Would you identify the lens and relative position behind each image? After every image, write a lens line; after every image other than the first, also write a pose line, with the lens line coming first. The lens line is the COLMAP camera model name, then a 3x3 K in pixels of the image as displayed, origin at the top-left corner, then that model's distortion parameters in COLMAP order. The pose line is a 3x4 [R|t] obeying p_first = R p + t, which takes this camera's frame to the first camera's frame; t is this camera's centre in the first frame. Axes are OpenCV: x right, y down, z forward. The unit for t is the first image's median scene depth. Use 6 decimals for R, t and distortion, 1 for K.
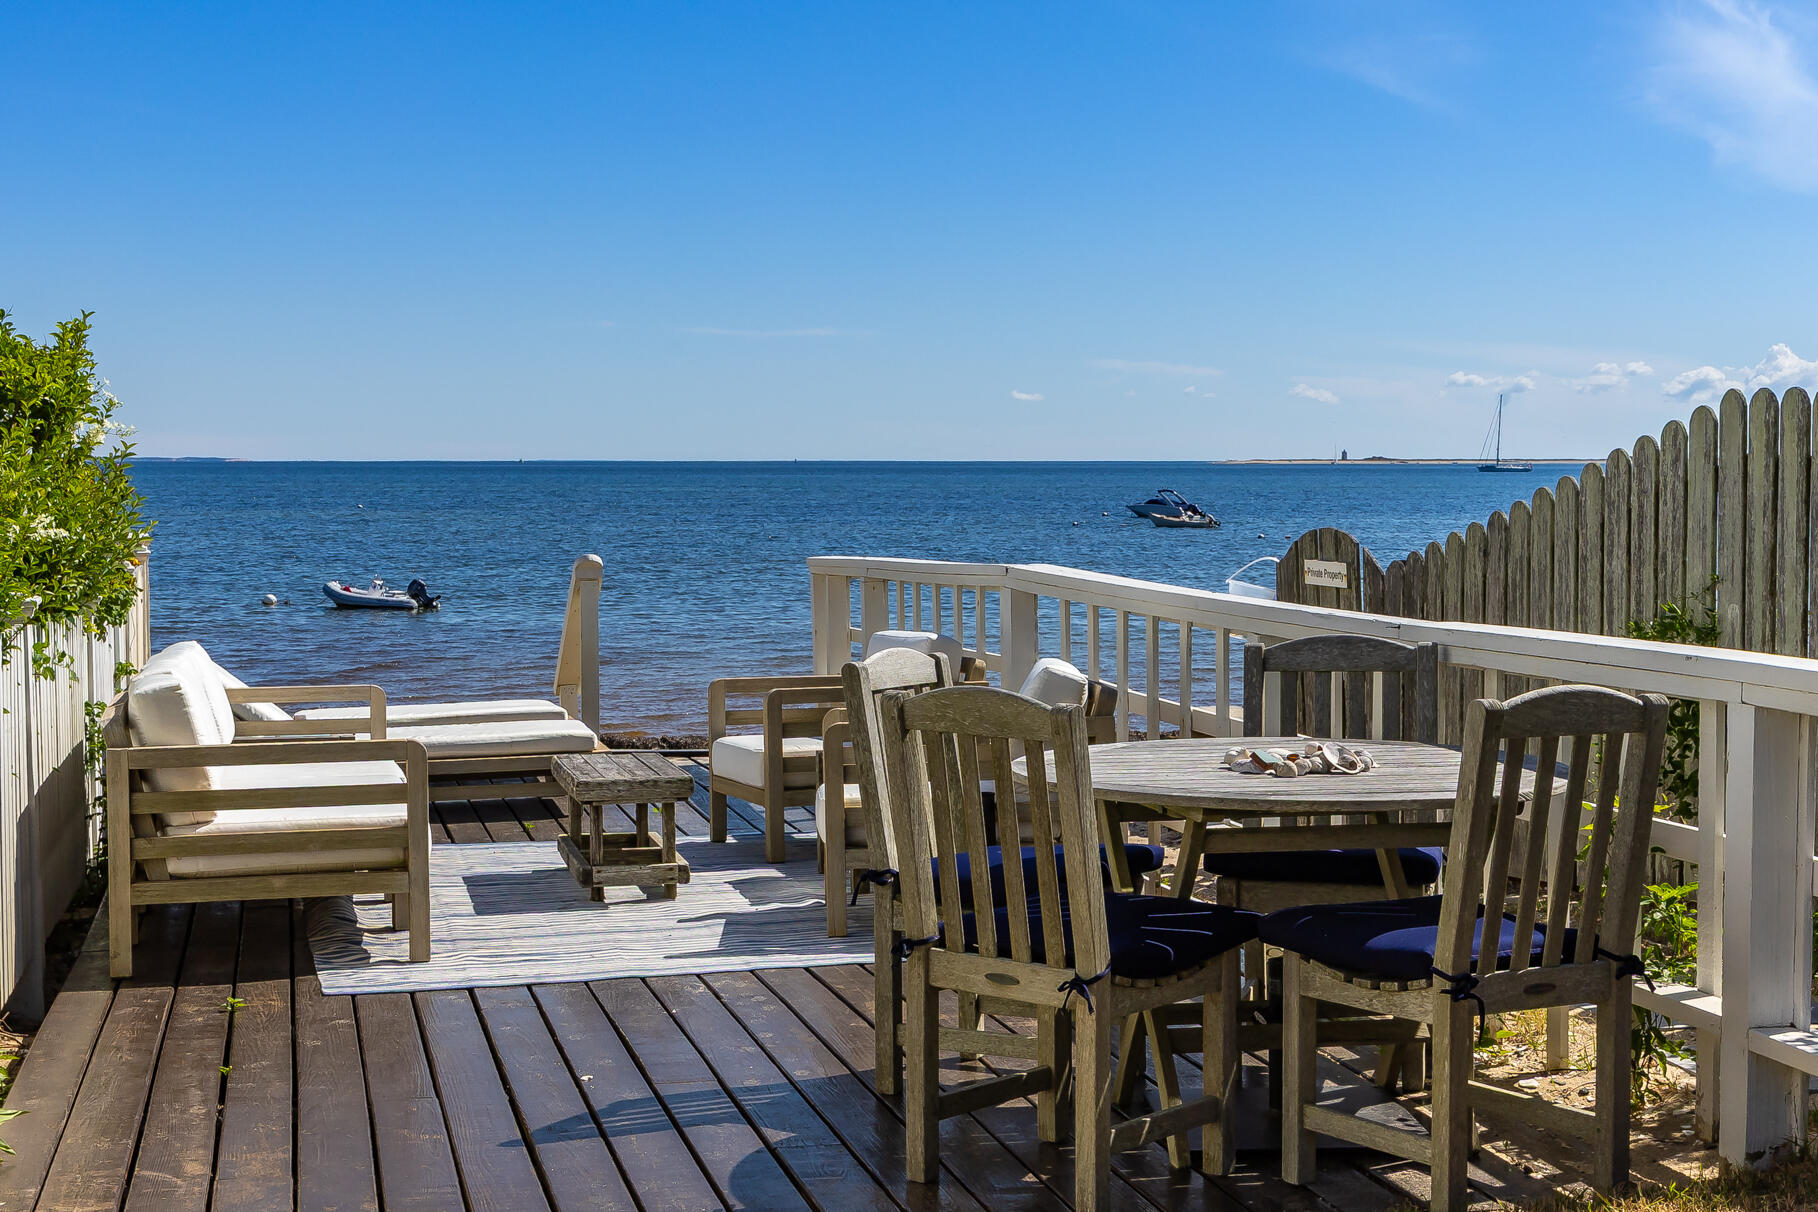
lens RADIAL K [[2750.1, 0, 909.0], [0, 2750.1, 606.0], [0, 0, 1]] dist [0.062988, 0.074572]
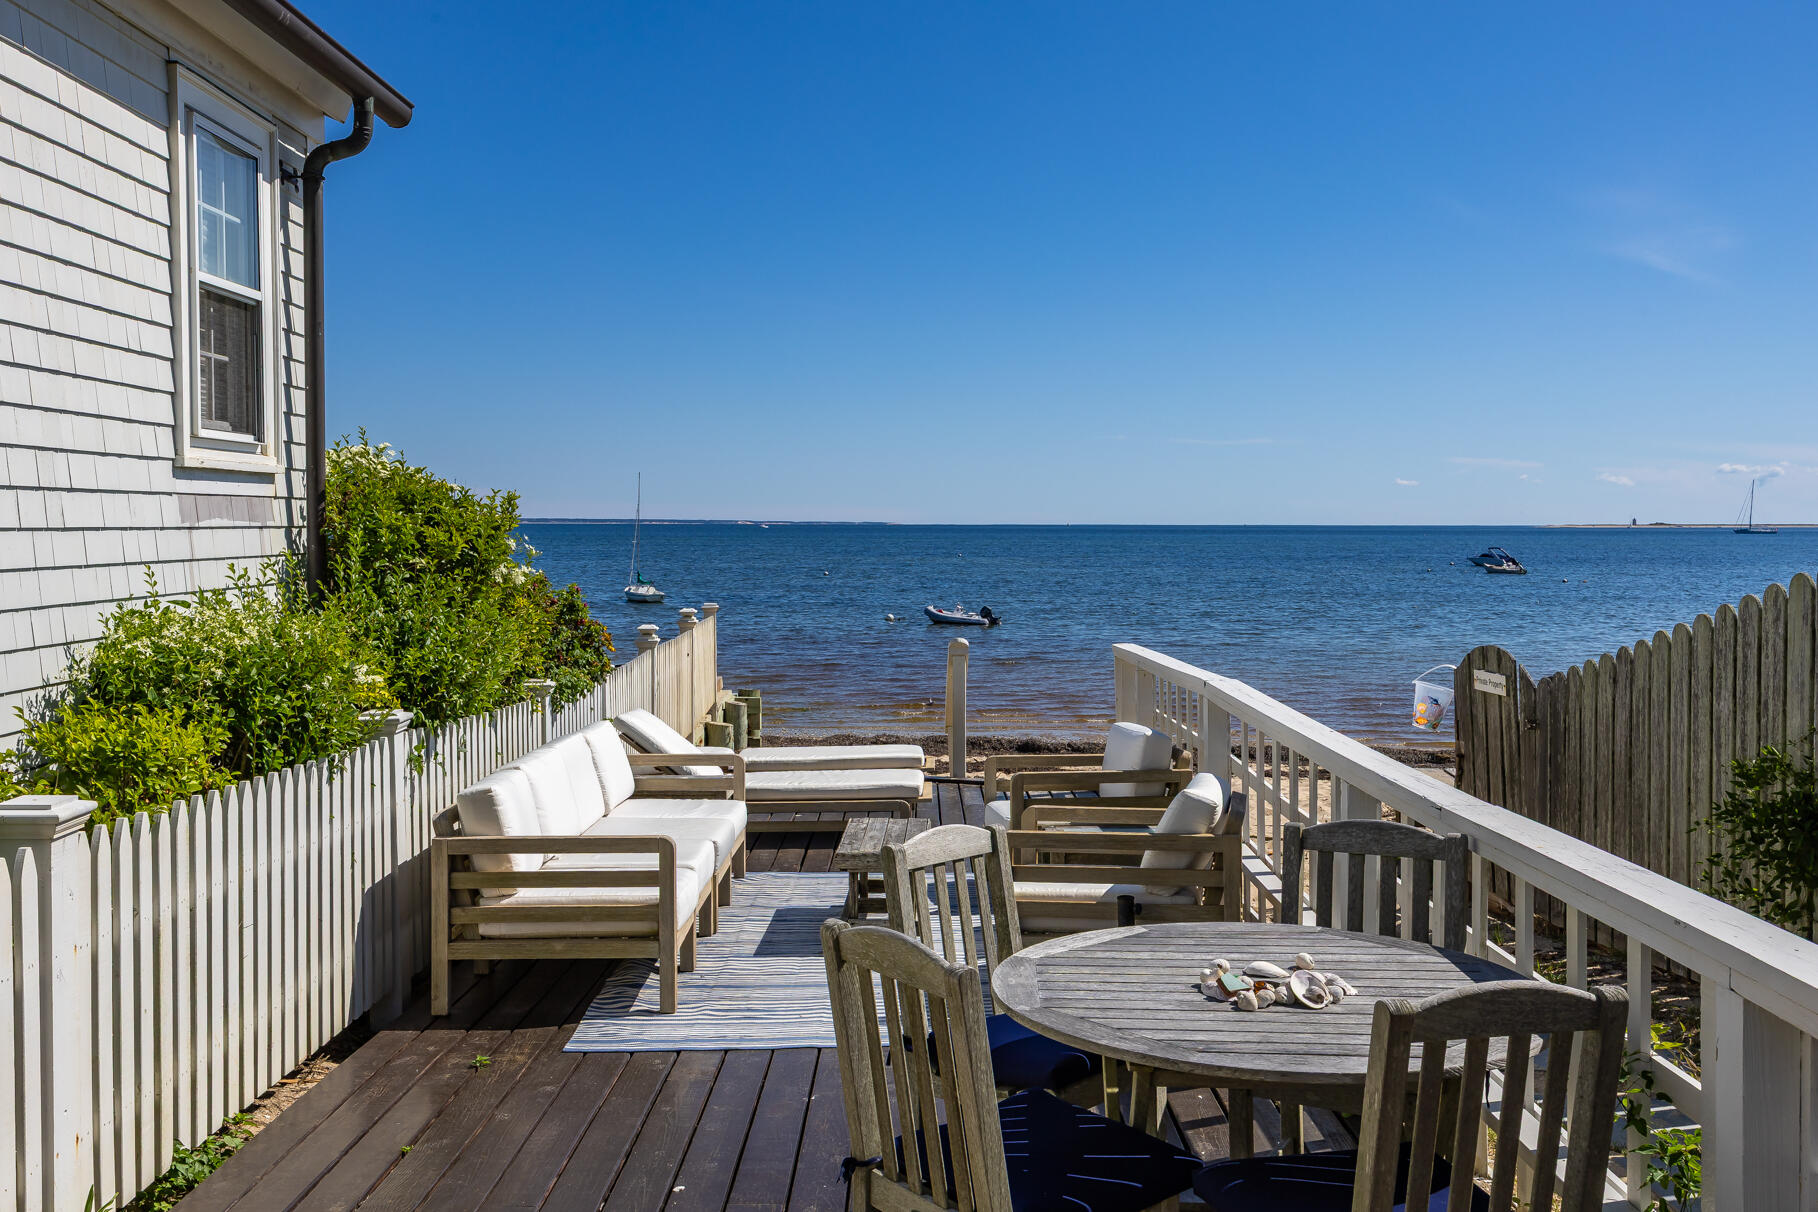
lens RADIAL K [[1741.6, 0, 903.5], [0, 1741.6, 583.4], [0, 0, 1]] dist [0.050251, 0.096599]
pose [[0.971706, 0.010838, -0.235946, 0.102223], [-0.015086, 0.999755, -0.016203, -0.050310], [0.235713, 0.019304, 0.971631, 0.215440]]
